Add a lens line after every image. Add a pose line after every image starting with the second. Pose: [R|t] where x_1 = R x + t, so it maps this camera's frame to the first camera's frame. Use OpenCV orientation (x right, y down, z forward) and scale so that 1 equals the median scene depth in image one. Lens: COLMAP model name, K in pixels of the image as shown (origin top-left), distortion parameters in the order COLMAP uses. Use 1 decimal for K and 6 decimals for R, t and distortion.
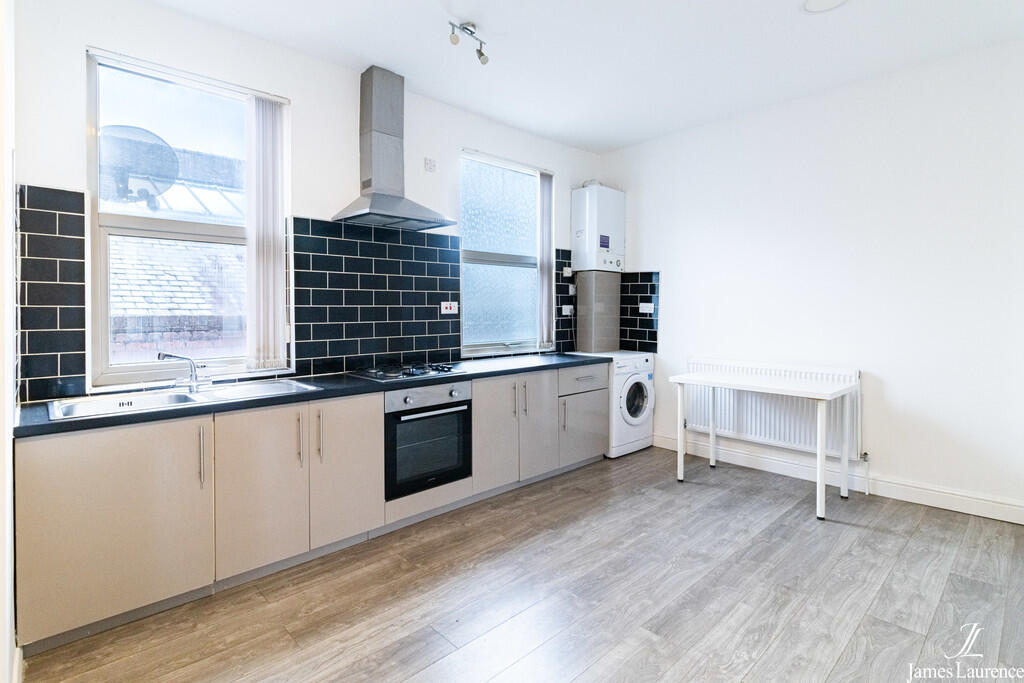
lens RADIAL K [[510.4, 0, 509.8], [0, 510.4, 319.9], [0, 0, 1]] dist [-0.000816, -0.000680]
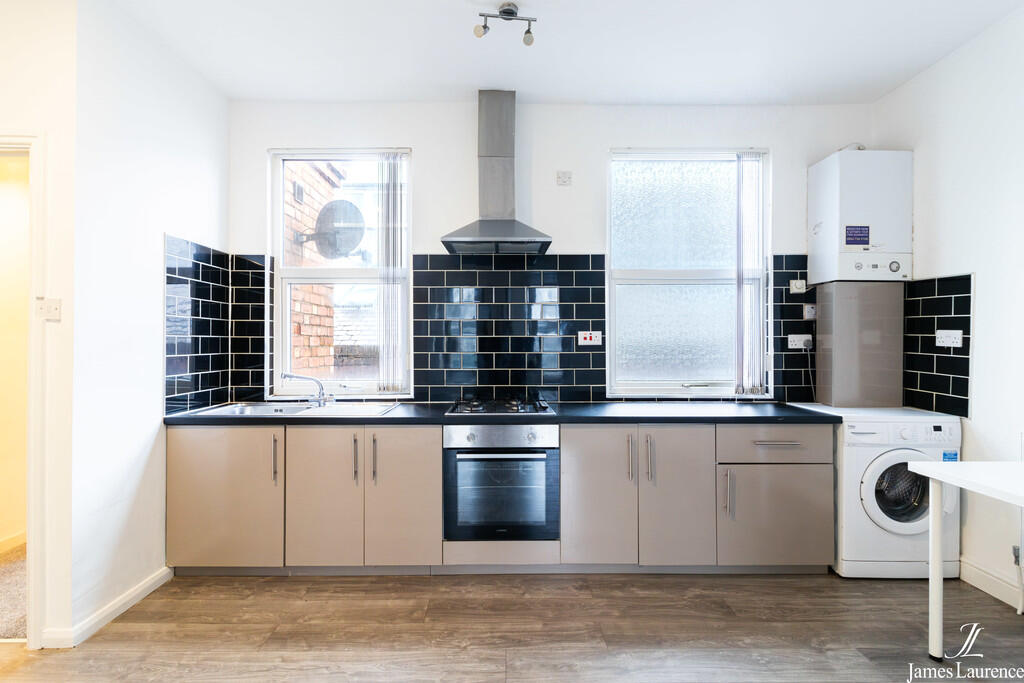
lens RADIAL K [[498.7, 0, 512.0], [0, 498.7, 341.5], [0, 0, 1]] dist [-0.000968, -0.000510]
pose [[0.725870, 0.004467, -0.687818, 0.366582], [-0.016359, 0.999808, -0.010770, -0.006916], [0.687637, 0.019069, 0.725804, 0.300263]]
